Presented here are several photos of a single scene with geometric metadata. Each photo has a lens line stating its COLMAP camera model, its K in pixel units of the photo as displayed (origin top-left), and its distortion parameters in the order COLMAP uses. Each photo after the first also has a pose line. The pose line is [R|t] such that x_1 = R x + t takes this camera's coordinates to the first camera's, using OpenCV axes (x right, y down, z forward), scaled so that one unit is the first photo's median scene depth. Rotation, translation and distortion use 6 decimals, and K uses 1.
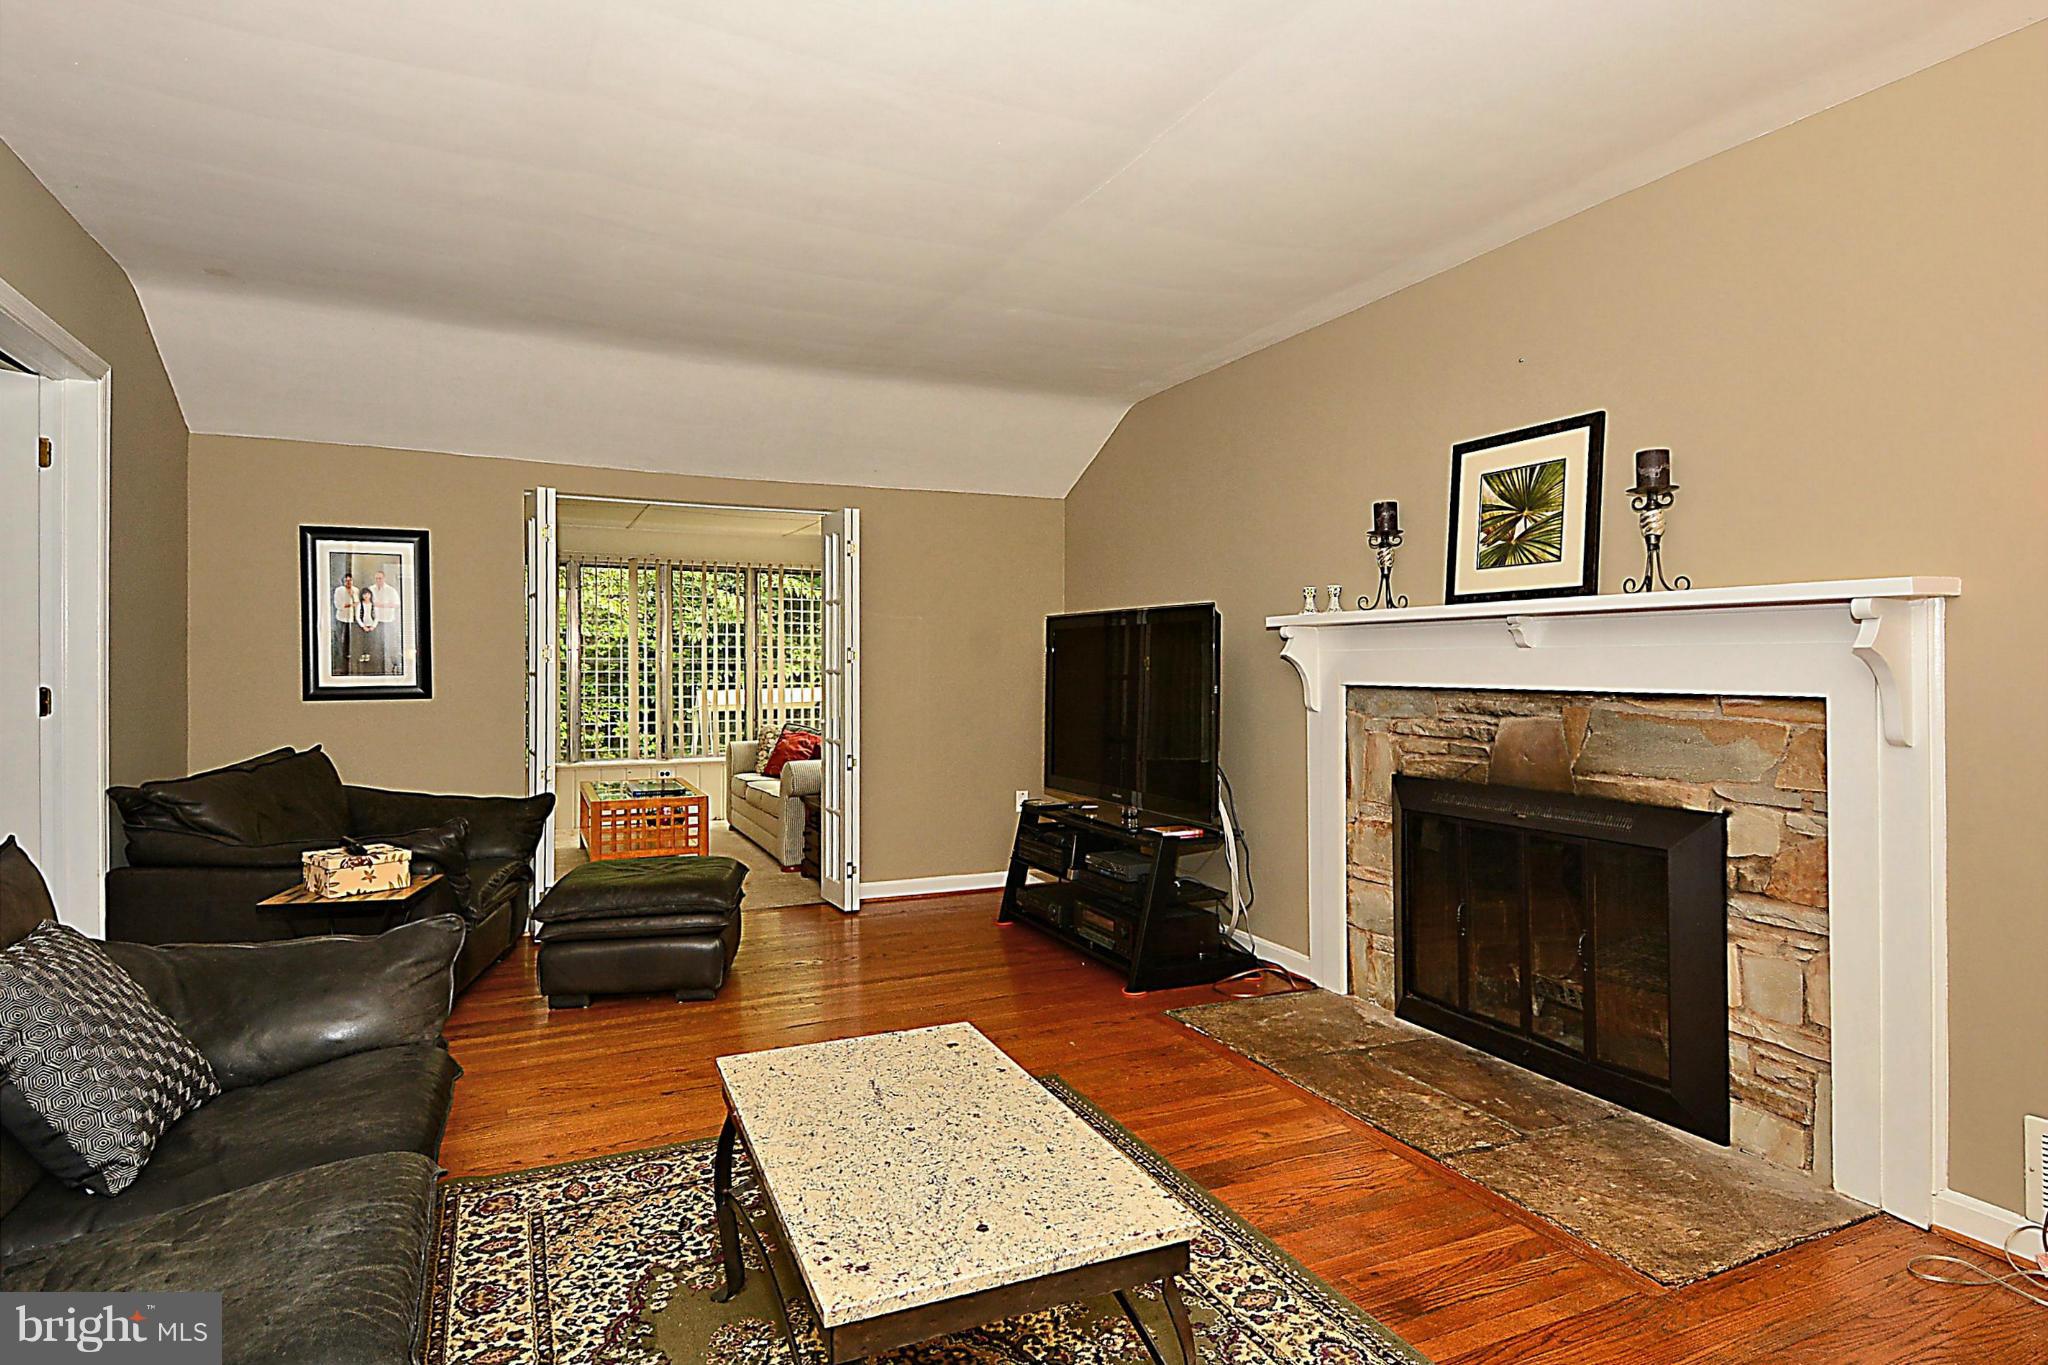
lens RADIAL K [[1115.5, 0, 1017.9], [0, 1115.5, 676.1], [0, 0, 1]] dist [0.045751, -0.002180]
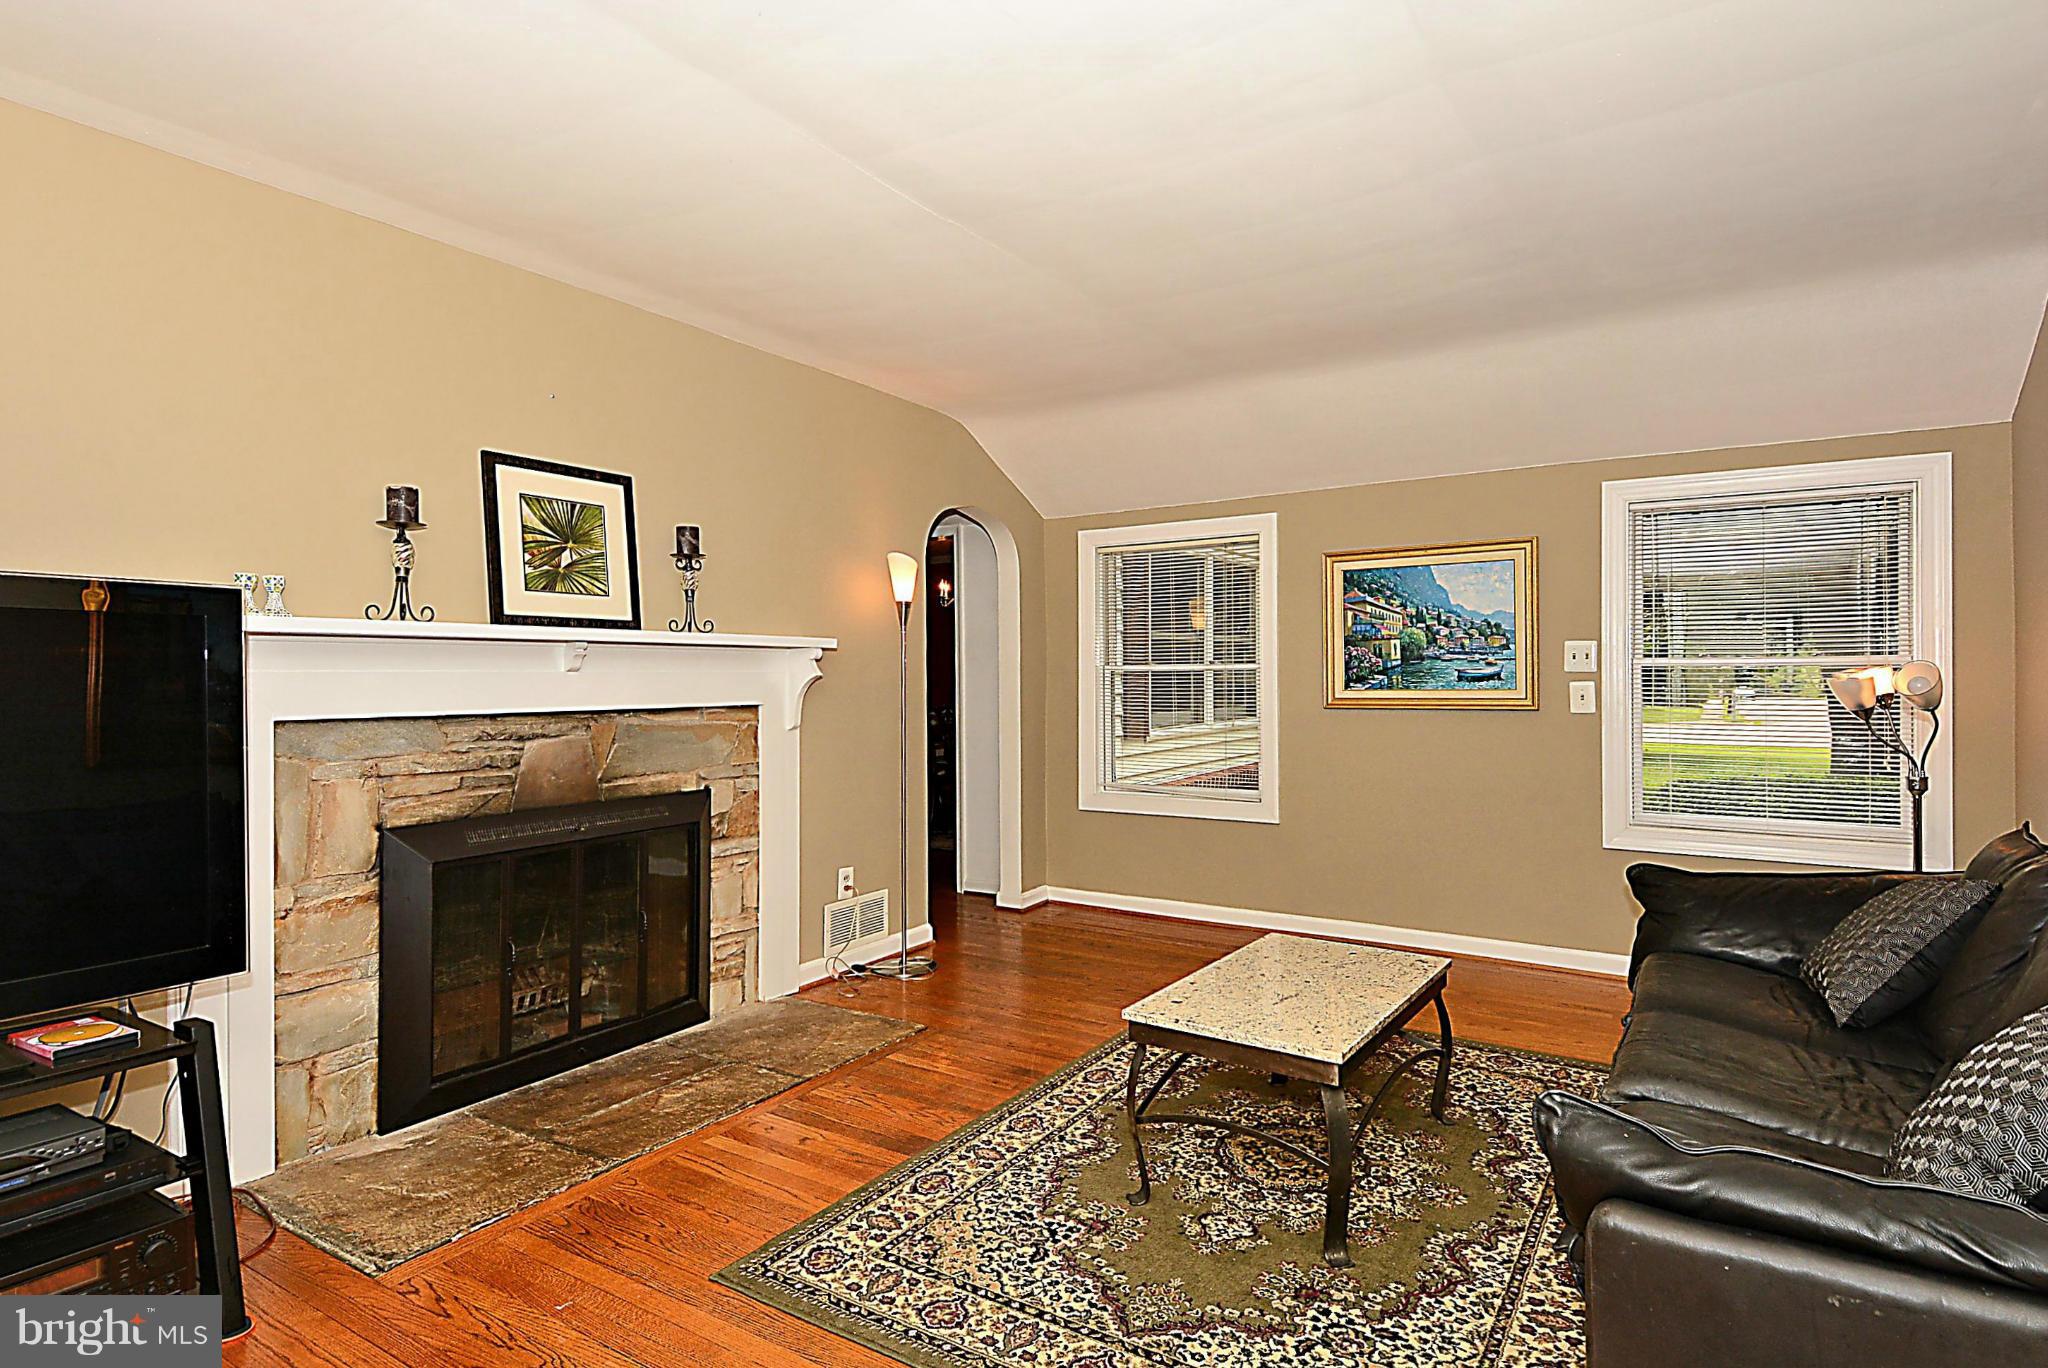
lens RADIAL K [[1115.5, 0, 1013.9], [0, 1115.5, 674.6], [0, 0, 1]] dist [0.045751, -0.002180]
pose [[-0.534698, 0.003081, 0.845037, -0.706306], [0.014922, 0.999872, 0.005797, -0.023658], [-0.844911, 0.015709, -0.534676, 1.281375]]
